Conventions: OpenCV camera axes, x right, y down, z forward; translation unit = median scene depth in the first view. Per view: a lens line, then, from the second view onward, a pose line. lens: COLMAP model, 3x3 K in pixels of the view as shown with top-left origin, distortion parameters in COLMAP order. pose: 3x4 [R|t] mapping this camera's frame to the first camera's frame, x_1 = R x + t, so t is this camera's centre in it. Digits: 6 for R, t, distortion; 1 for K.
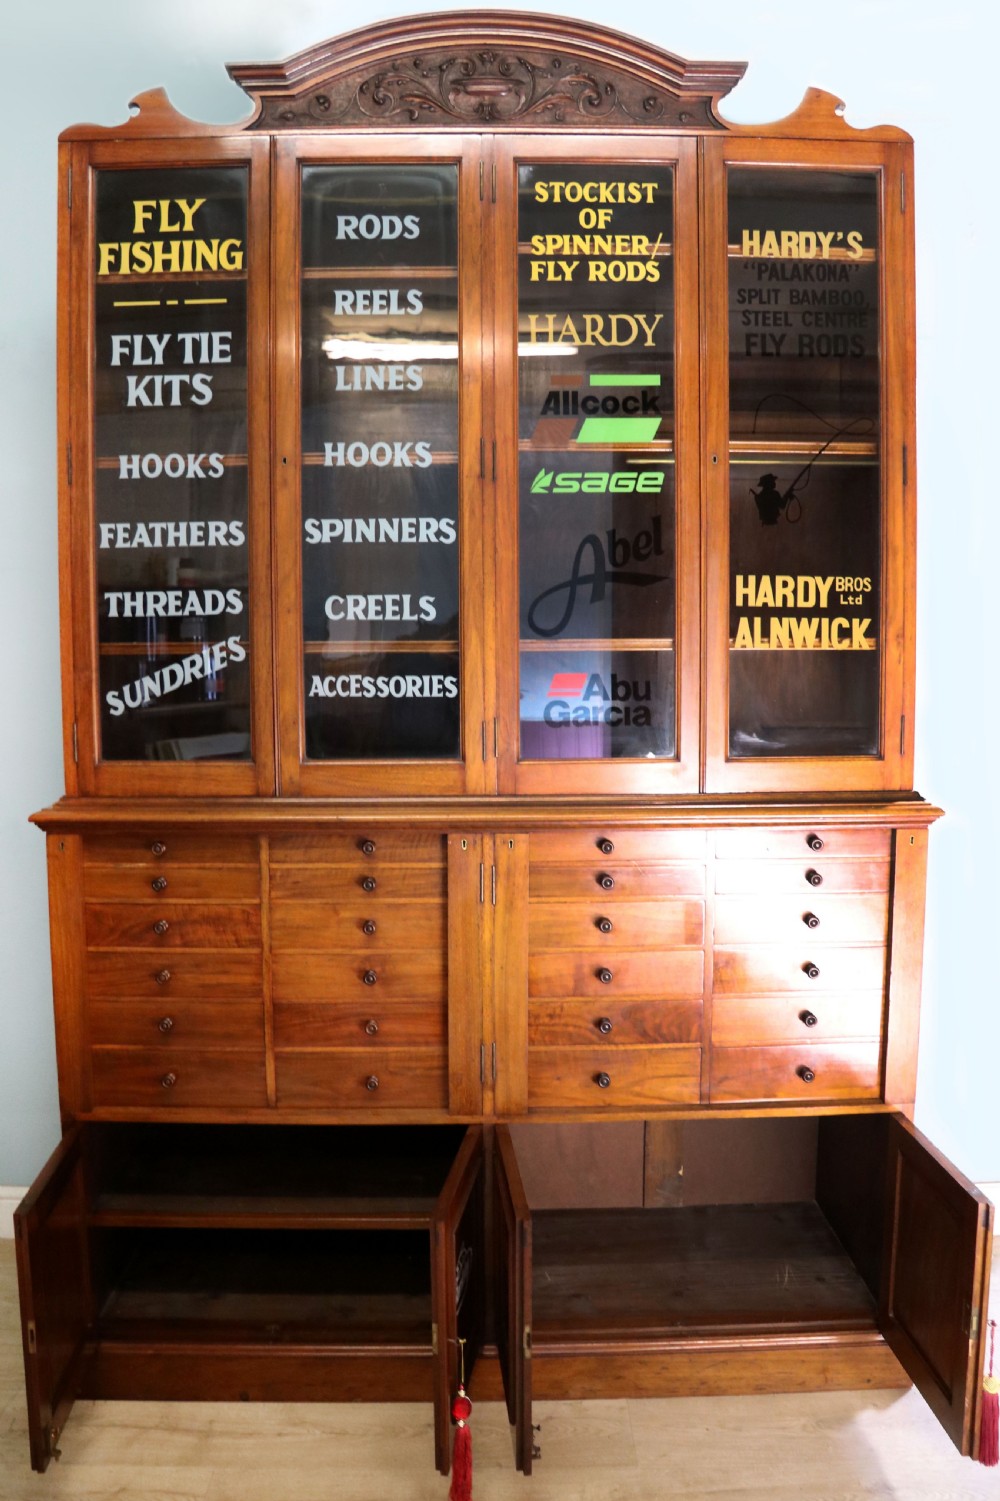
lens RADIAL K [[1021.7, 0, 482.9], [0, 1021.7, 754.0], [0, 0, 1]] dist [-0.121429, 0.050006]
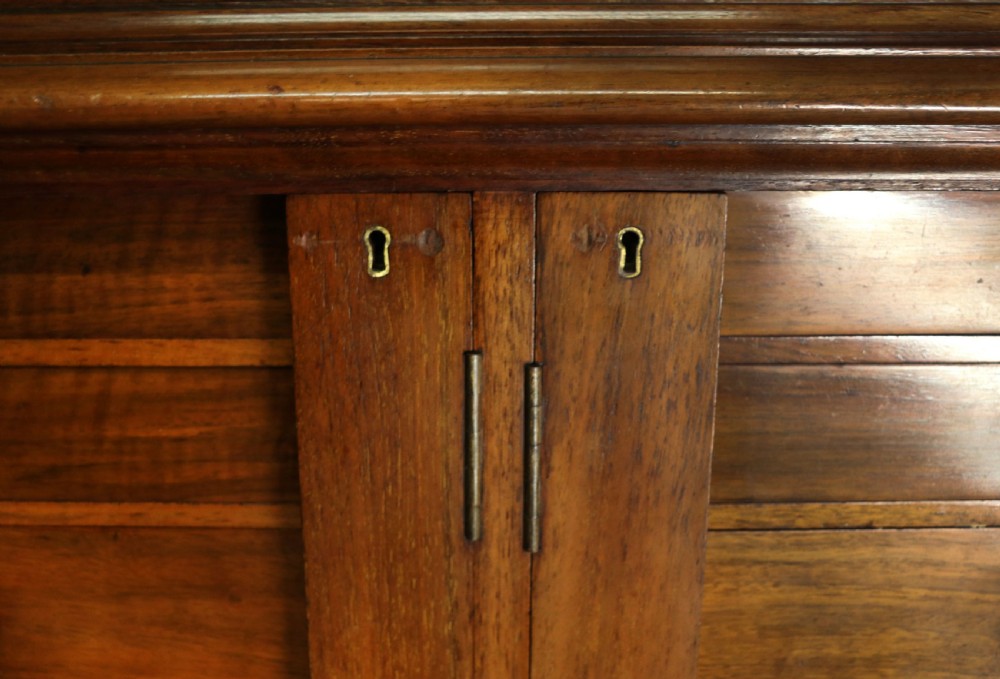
lens RADIAL K [[991.1, 0, 481.6], [0, 991.1, 325.7], [0, 0, 1]] dist [-0.099746, 0.056252]
pose [[0.999645, 0.004419, -0.026260, 0.005874], [0.000001, 0.986129, 0.165982, 0.071261], [0.026629, -0.165923, 0.985779, 0.808966]]
